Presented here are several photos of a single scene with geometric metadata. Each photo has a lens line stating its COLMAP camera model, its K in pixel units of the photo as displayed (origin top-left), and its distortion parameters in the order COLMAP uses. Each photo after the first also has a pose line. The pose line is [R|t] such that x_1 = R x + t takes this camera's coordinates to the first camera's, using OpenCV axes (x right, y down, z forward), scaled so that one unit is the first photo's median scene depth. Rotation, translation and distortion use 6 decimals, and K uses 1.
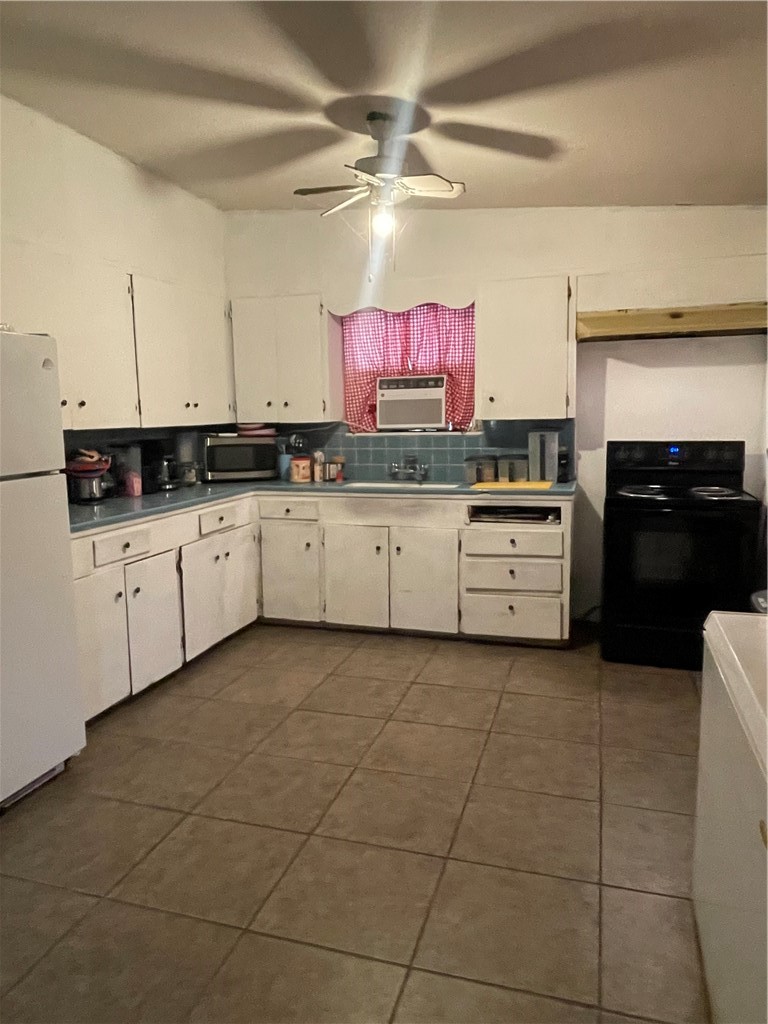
lens RADIAL K [[724.1, 0, 381.0], [0, 724.1, 512.7], [0, 0, 1]] dist [-0.010987, -0.003189]
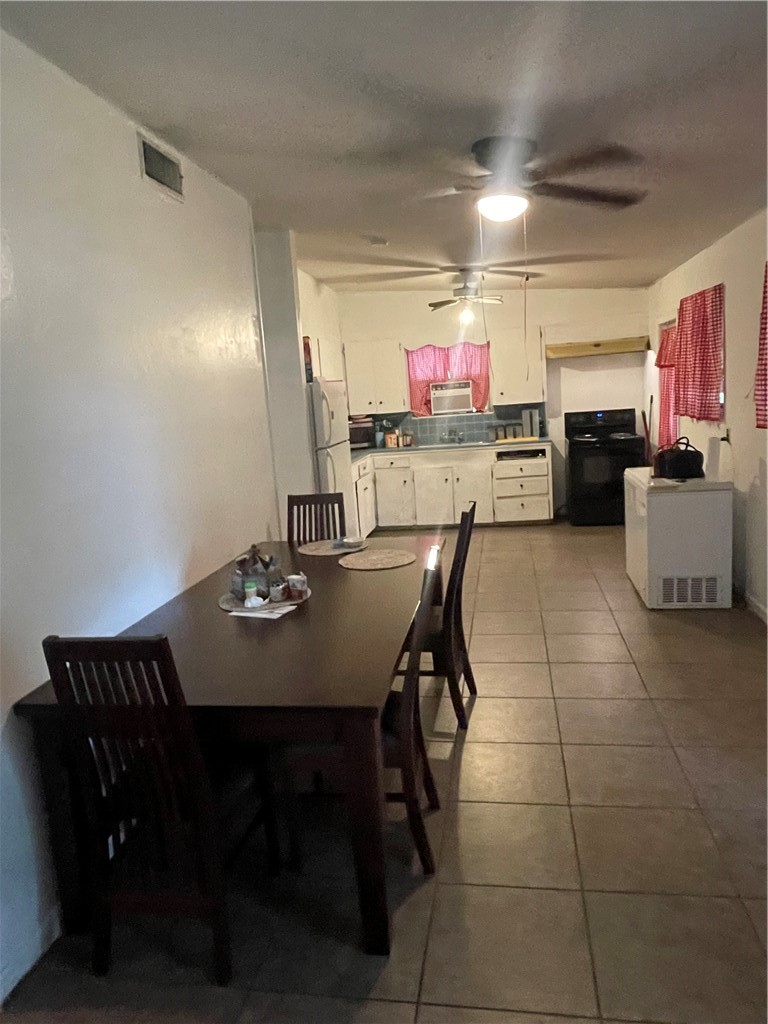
lens RADIAL K [[724.1, 0, 384.9], [0, 724.1, 510.9], [0, 0, 1]] dist [-0.010987, -0.003189]
pose [[0.989931, -0.076241, 0.119268, -0.369190], [0.074030, 0.996994, 0.022864, 0.072582], [-0.120652, -0.013804, 0.992599, -0.758437]]
